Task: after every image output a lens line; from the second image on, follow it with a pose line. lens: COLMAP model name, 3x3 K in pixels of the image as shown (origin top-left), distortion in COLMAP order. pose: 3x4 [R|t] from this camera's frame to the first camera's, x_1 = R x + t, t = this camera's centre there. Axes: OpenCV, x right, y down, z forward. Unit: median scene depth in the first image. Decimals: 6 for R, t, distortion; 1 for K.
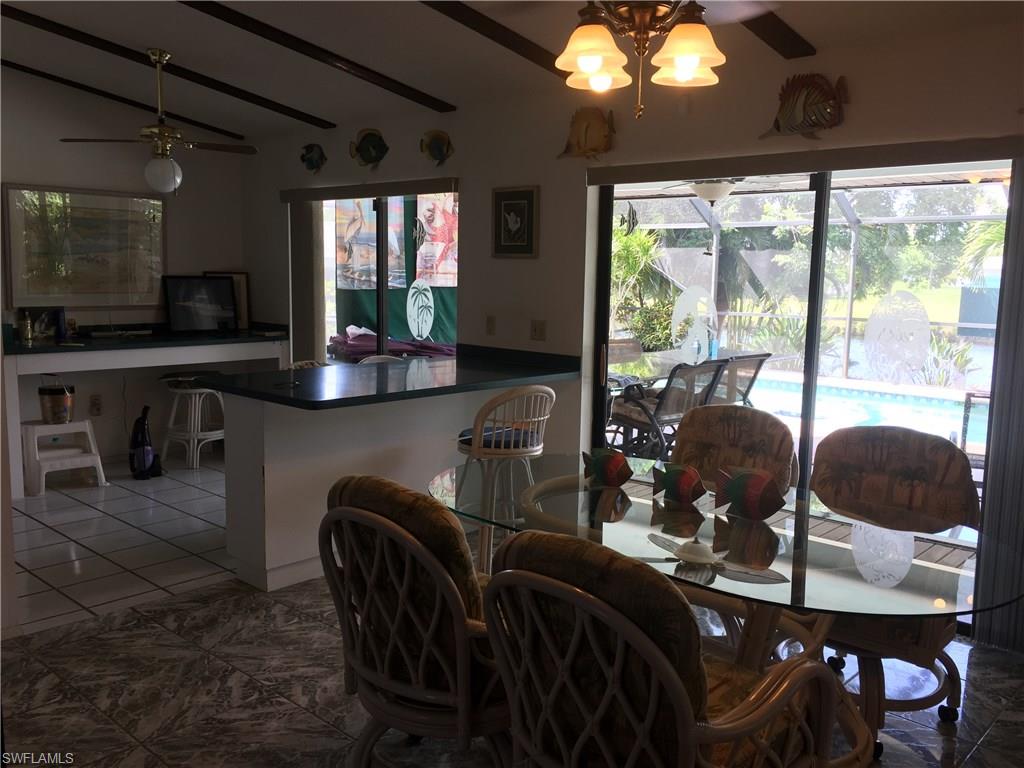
lens RADIAL K [[866.4, 0, 504.6], [0, 866.4, 385.2], [0, 0, 1]] dist [0.006106, -0.010185]
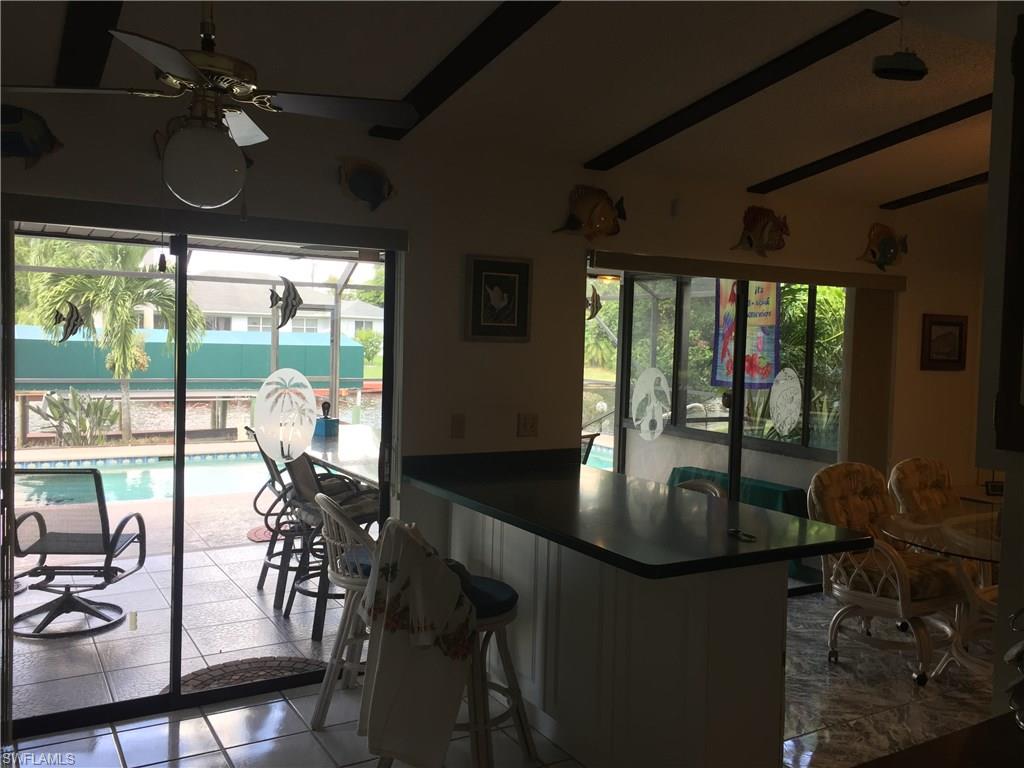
lens RADIAL K [[866.4, 0, 509.3], [0, 866.4, 384.1], [0, 0, 1]] dist [0.006106, -0.010185]
pose [[0.290186, -0.062262, 0.954943, -0.788606], [0.107656, 0.993671, 0.032073, -0.134806], [-0.950896, 0.093498, 0.295052, 0.767239]]
